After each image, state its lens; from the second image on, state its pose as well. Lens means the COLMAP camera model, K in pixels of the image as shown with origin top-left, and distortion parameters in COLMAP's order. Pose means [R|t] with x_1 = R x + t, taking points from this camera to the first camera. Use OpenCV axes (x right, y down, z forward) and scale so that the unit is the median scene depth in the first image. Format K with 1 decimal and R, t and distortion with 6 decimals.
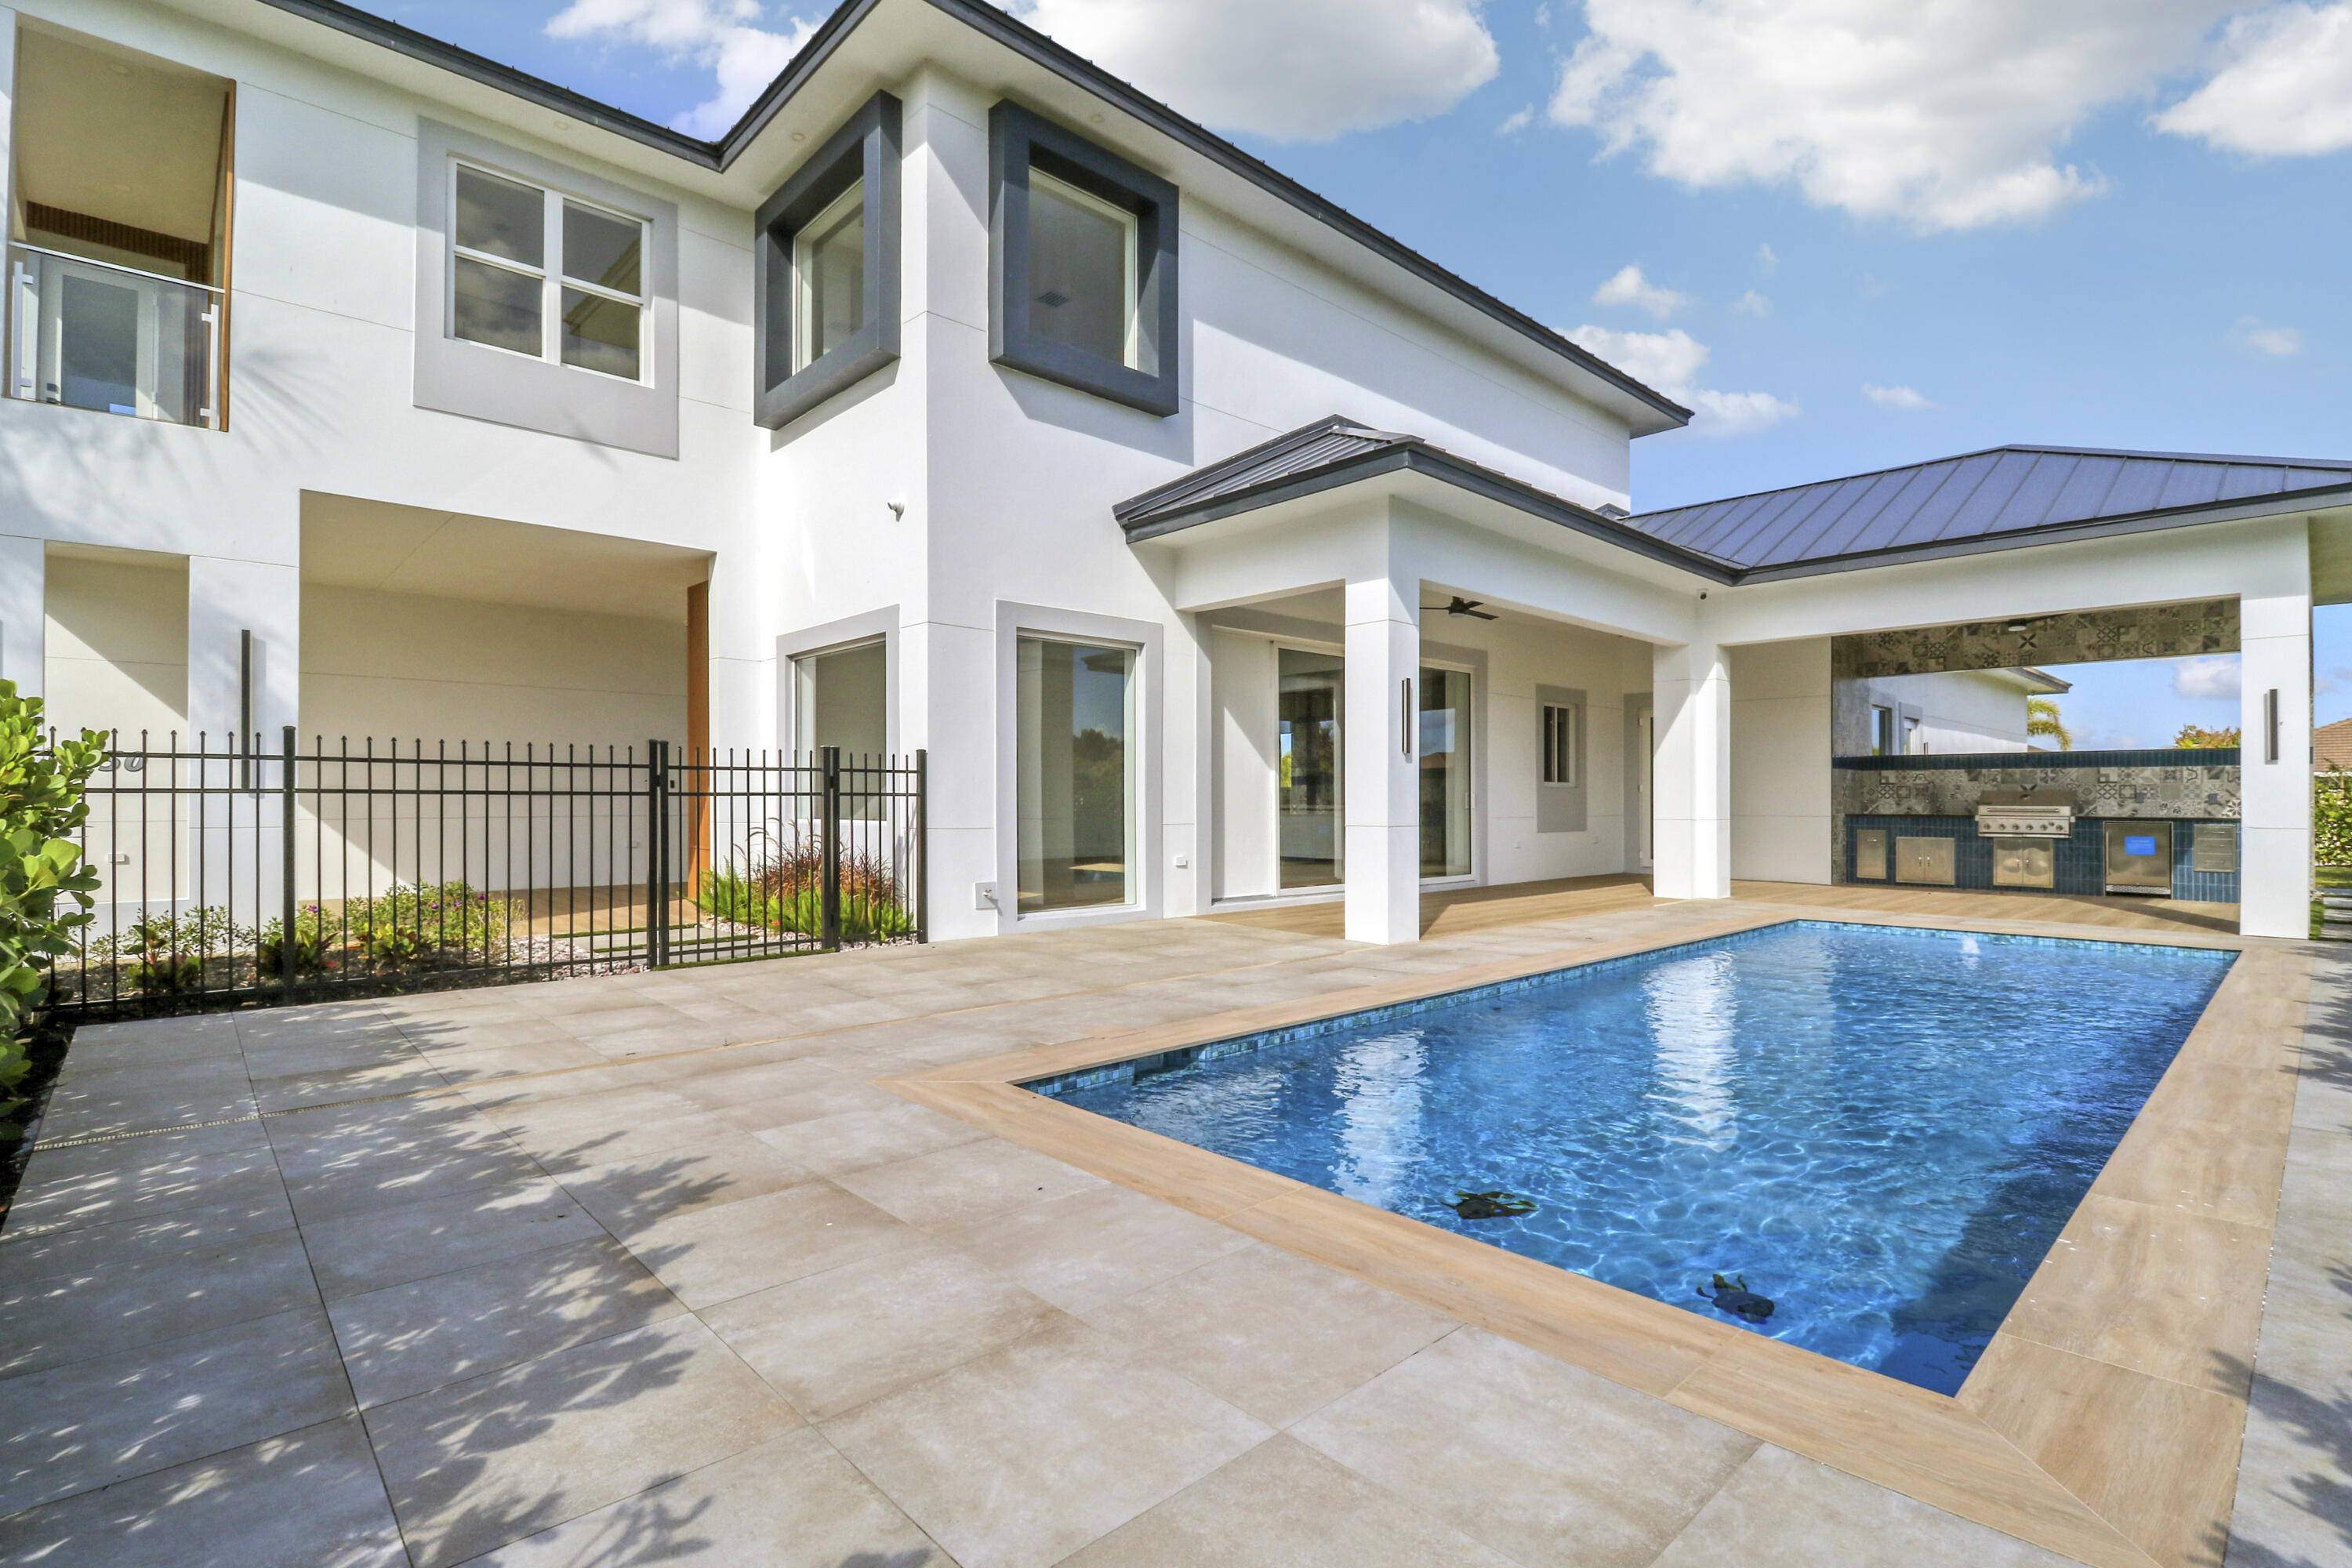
lens RADIAL K [[1088.1, 0, 1180.1], [0, 1088.1, 793.5], [0, 0, 1]] dist [-0.004788, 0.000213]
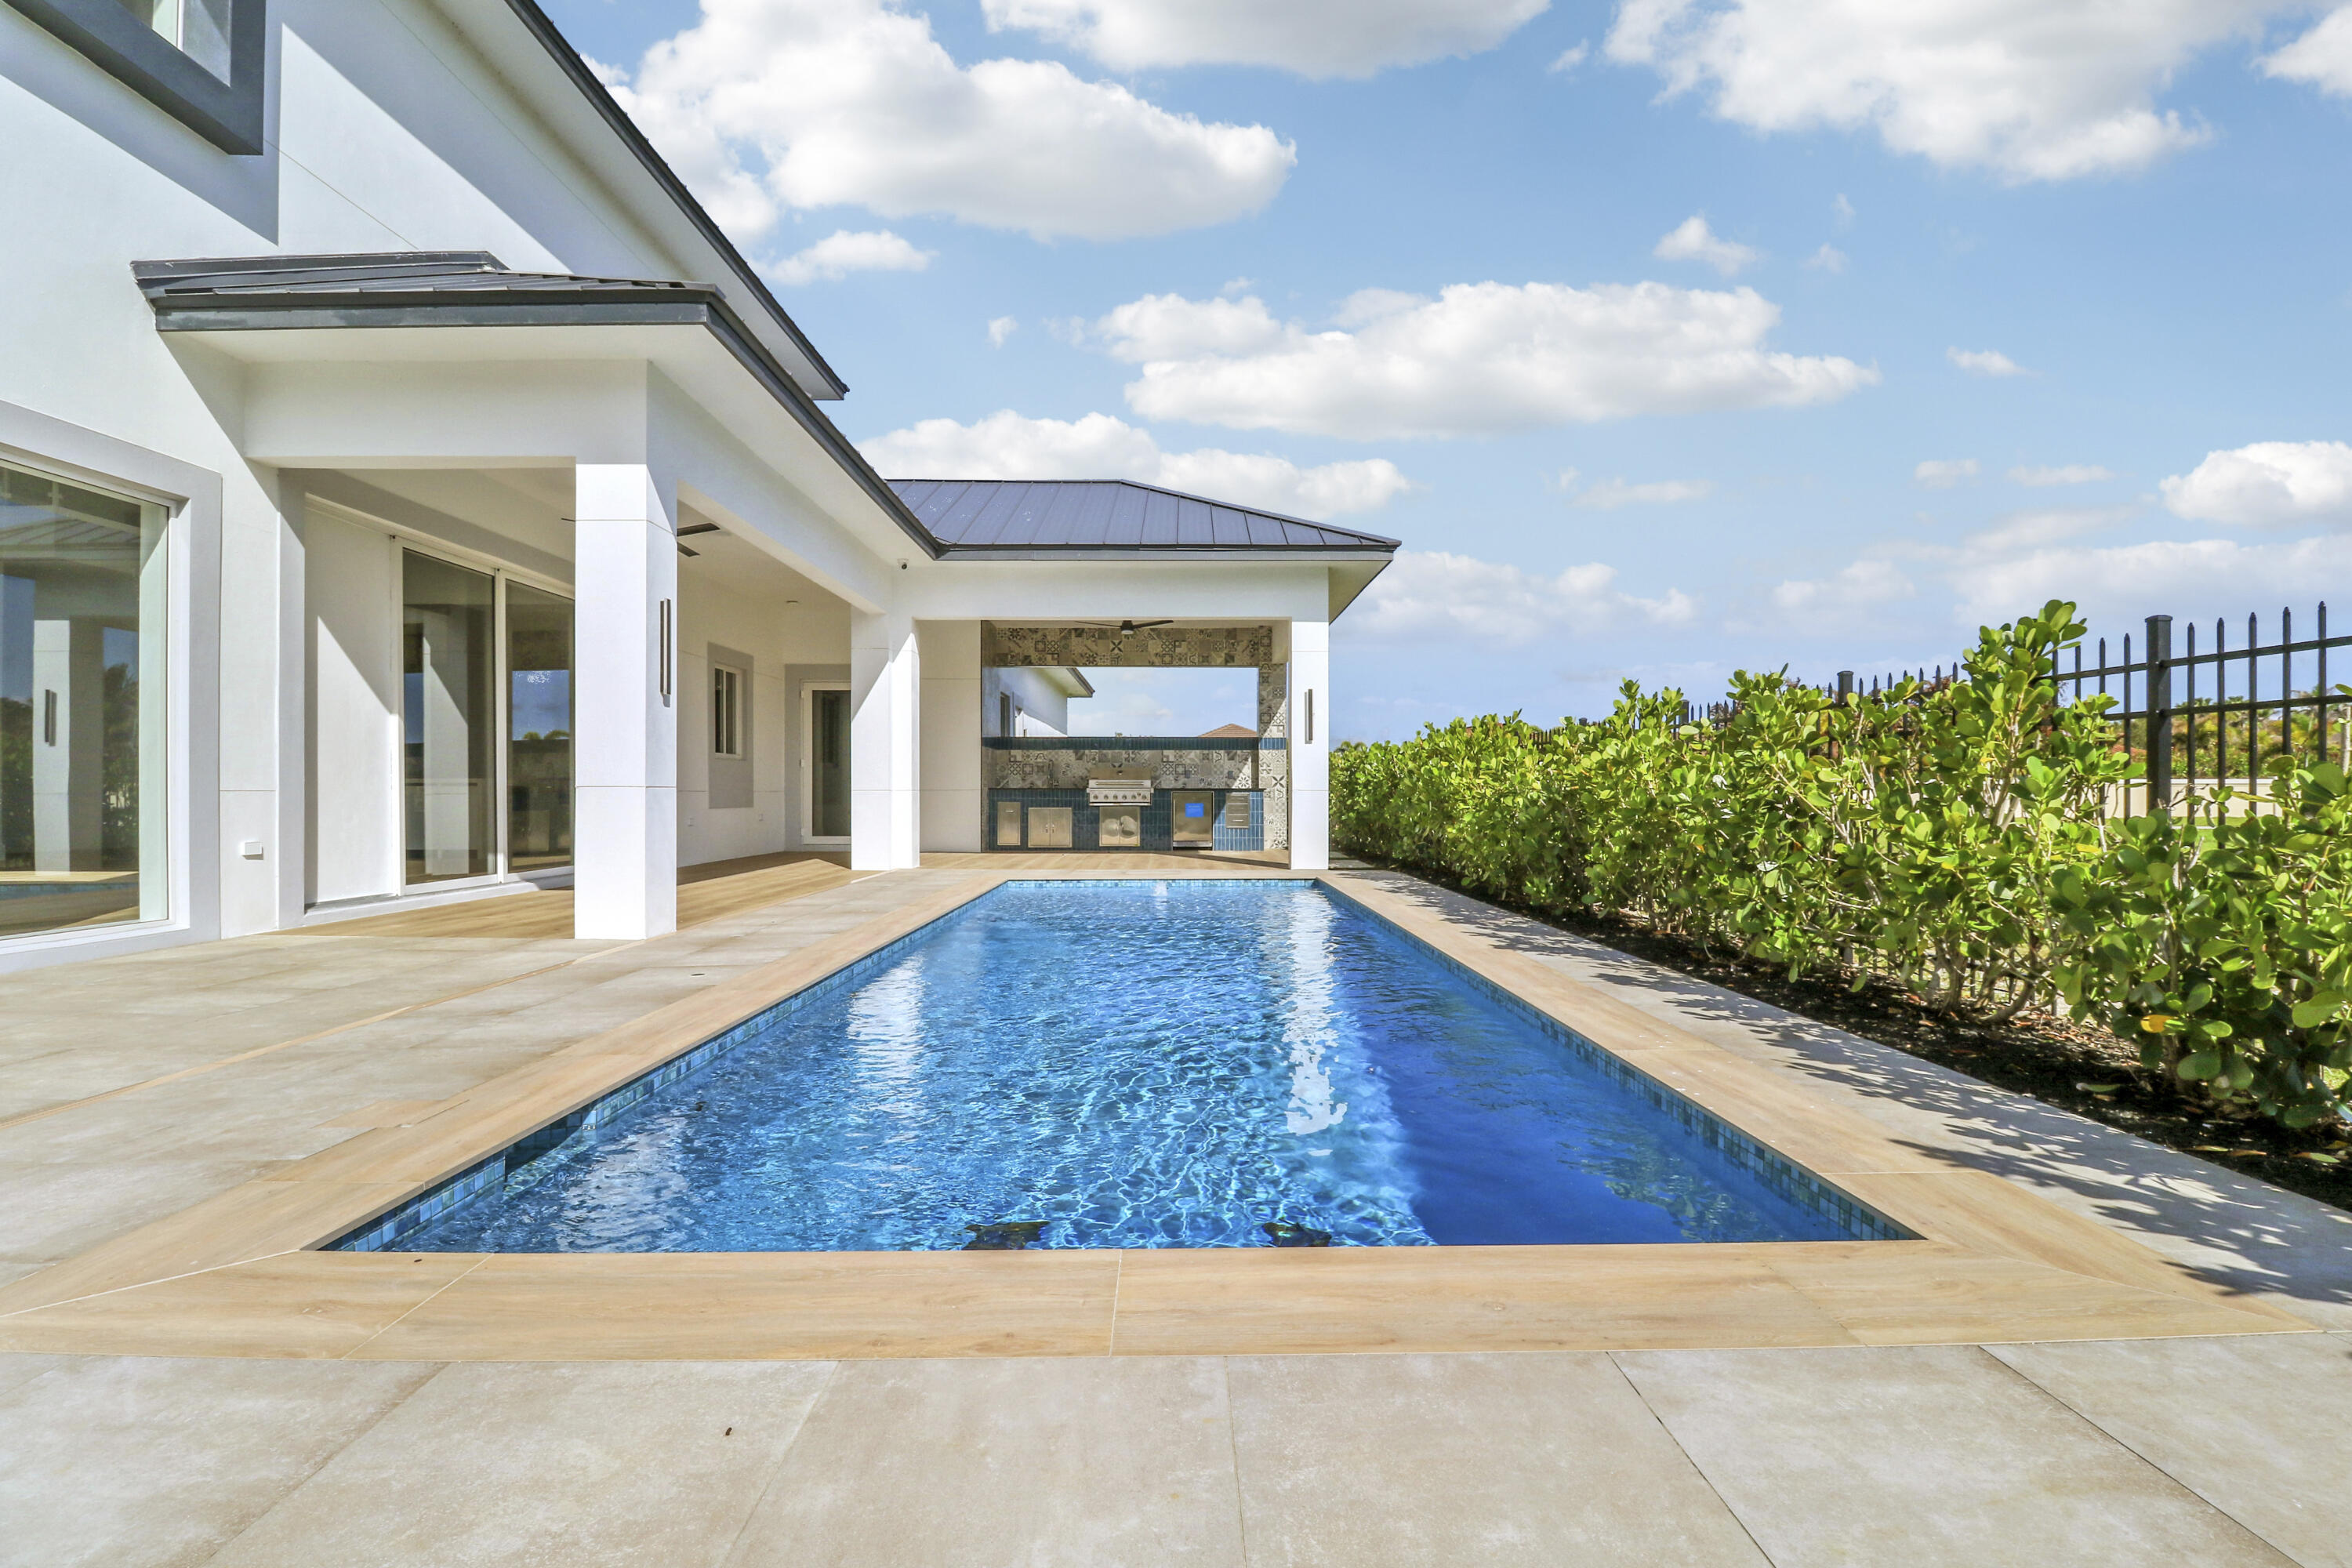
lens RADIAL K [[1088.1, 0, 1164.9], [0, 1088.1, 787.0], [0, 0, 1]] dist [-0.004788, 0.000213]
pose [[0.672216, 0.003846, 0.740345, -0.108504], [-0.004264, 0.999990, -0.001324, 0.023976], [-0.740343, -0.002266, 0.672226, 0.162945]]
